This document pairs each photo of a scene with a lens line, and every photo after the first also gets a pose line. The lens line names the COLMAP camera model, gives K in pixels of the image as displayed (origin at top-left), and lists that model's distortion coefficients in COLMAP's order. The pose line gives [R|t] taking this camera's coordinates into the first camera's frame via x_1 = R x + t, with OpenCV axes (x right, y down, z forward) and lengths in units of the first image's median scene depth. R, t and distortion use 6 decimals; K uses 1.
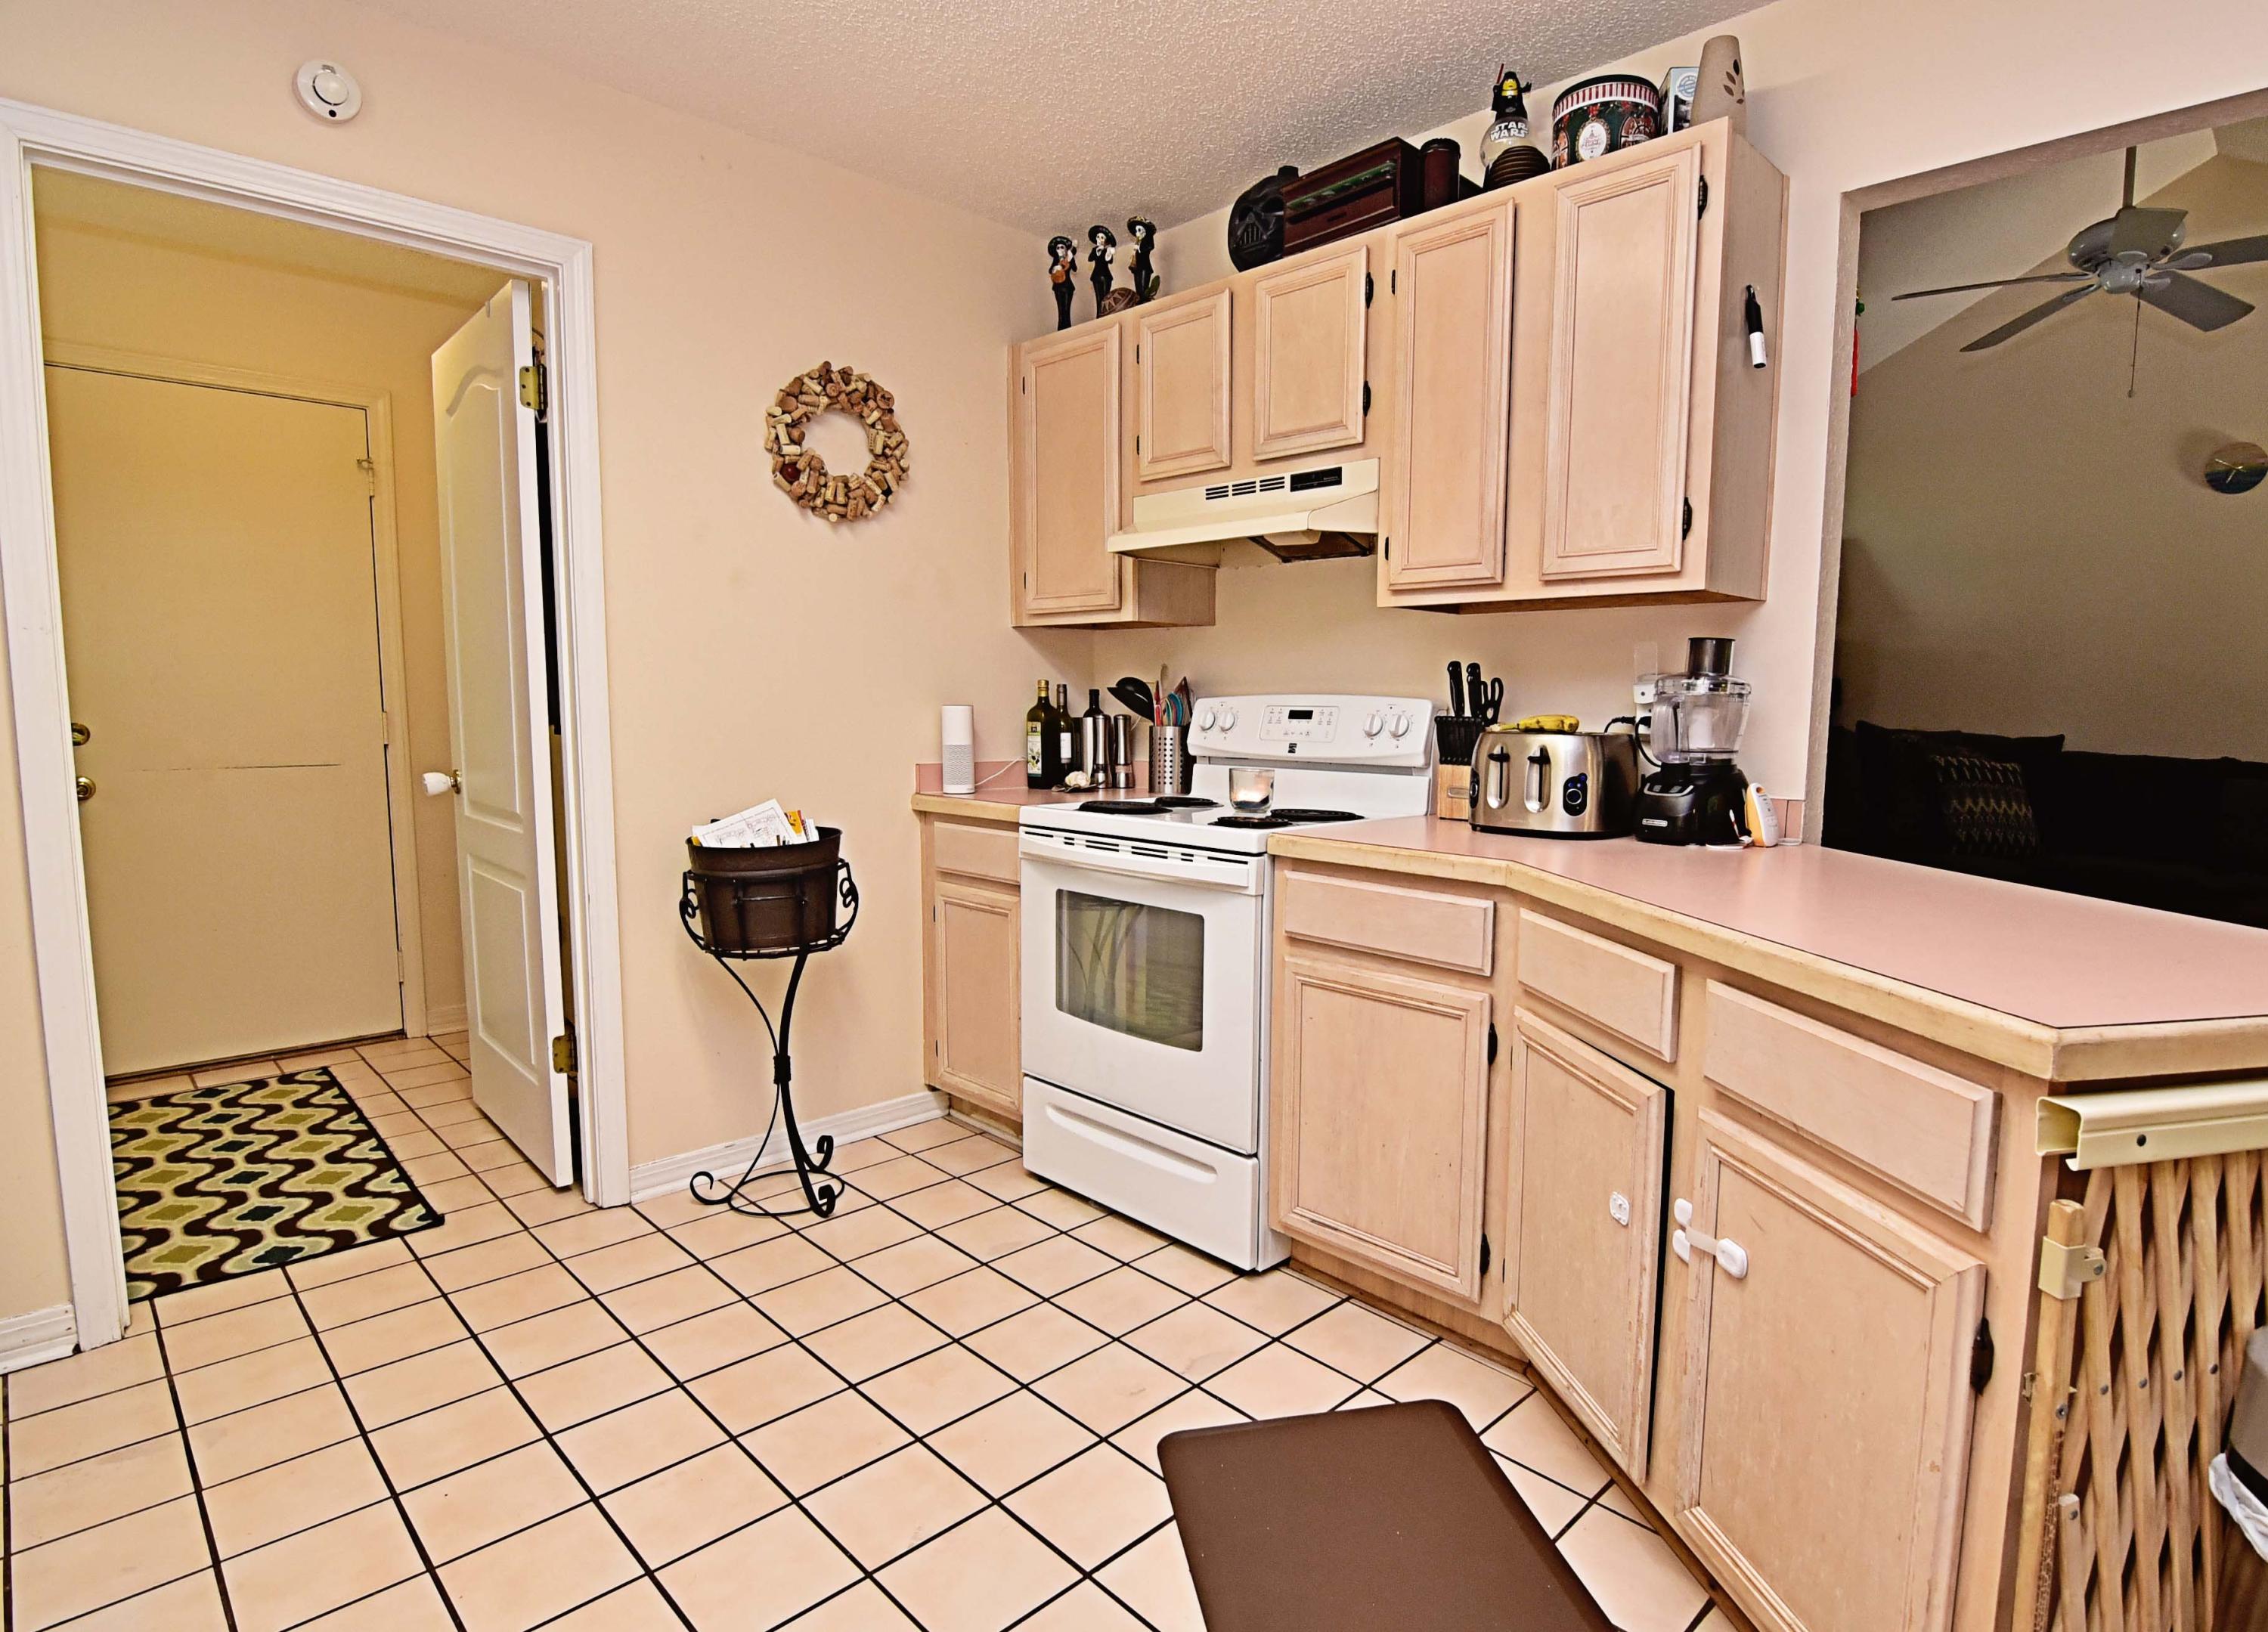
lens RADIAL K [[1210.5, 0, 1198.0], [0, 1210.5, 826.8], [0, 0, 1]] dist [-0.000086, -0.001811]
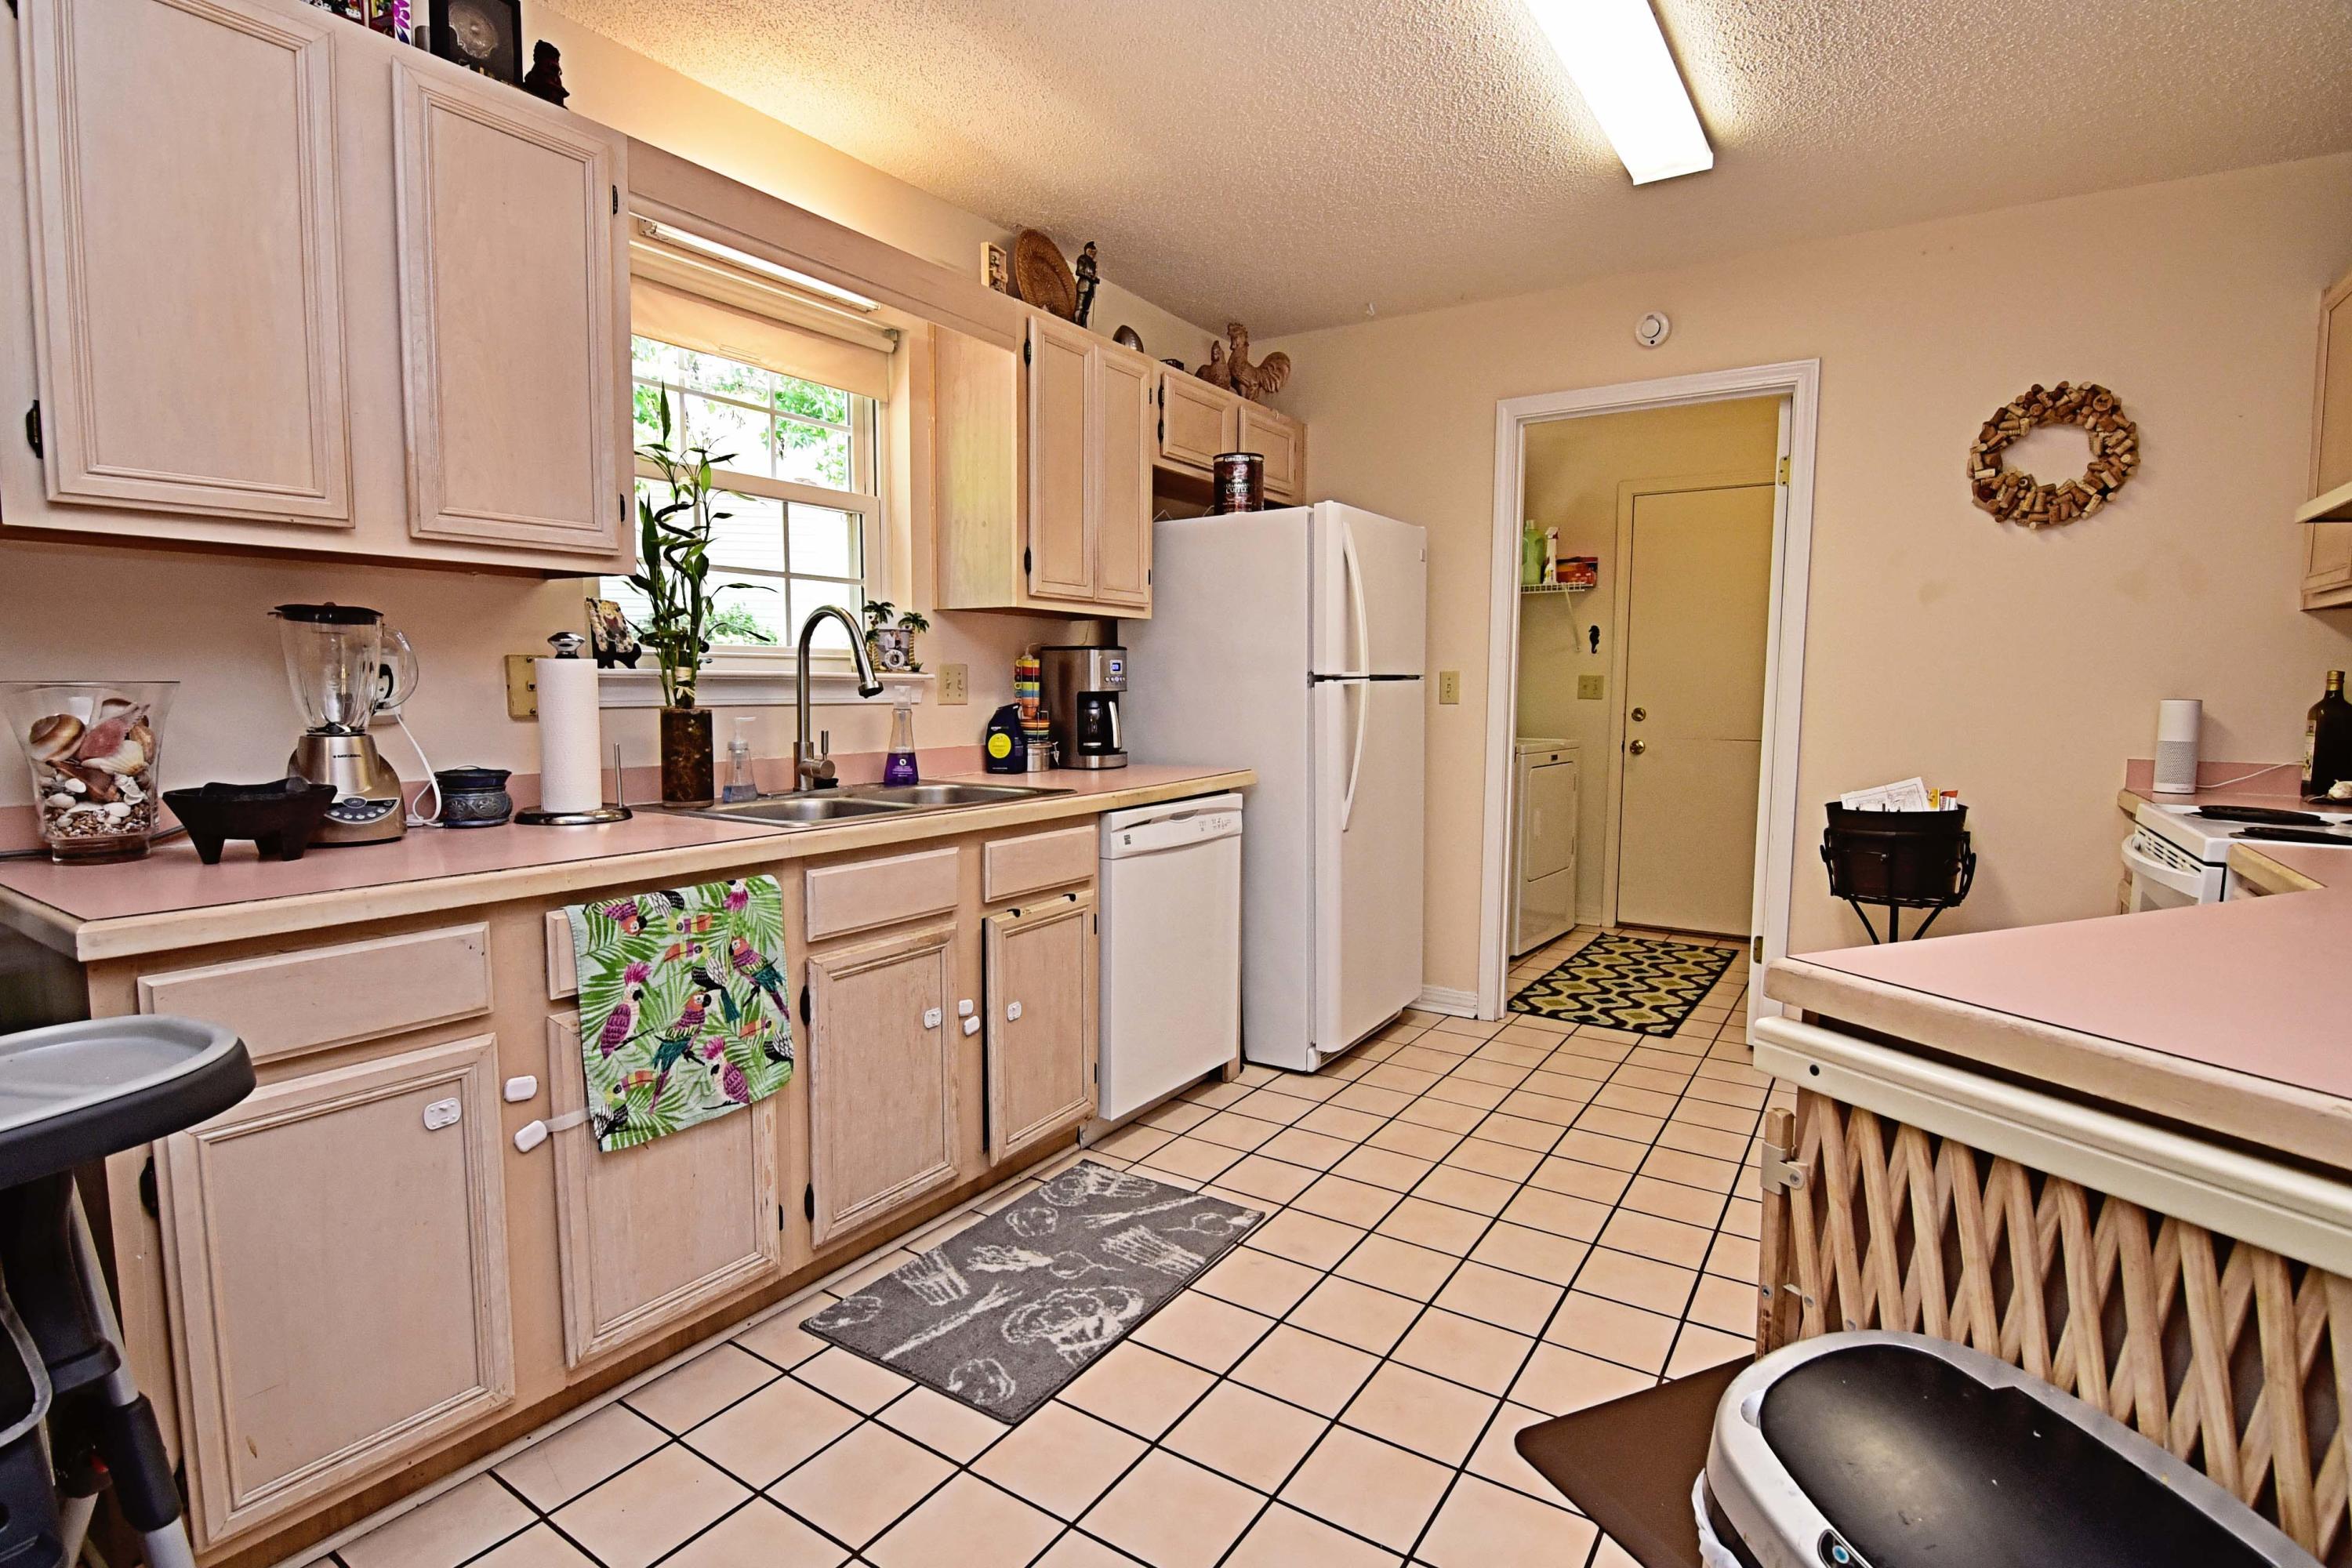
lens RADIAL K [[1141.6, 0, 1170.0], [0, 1141.6, 796.2], [0, 0, 1]] dist [0.004491, -0.016719]
pose [[0.208649, 0.086727, -0.974138, 0.570877], [-0.106884, 0.992116, 0.065434, 0.001612], [0.972132, 0.090467, 0.216274, 0.050384]]
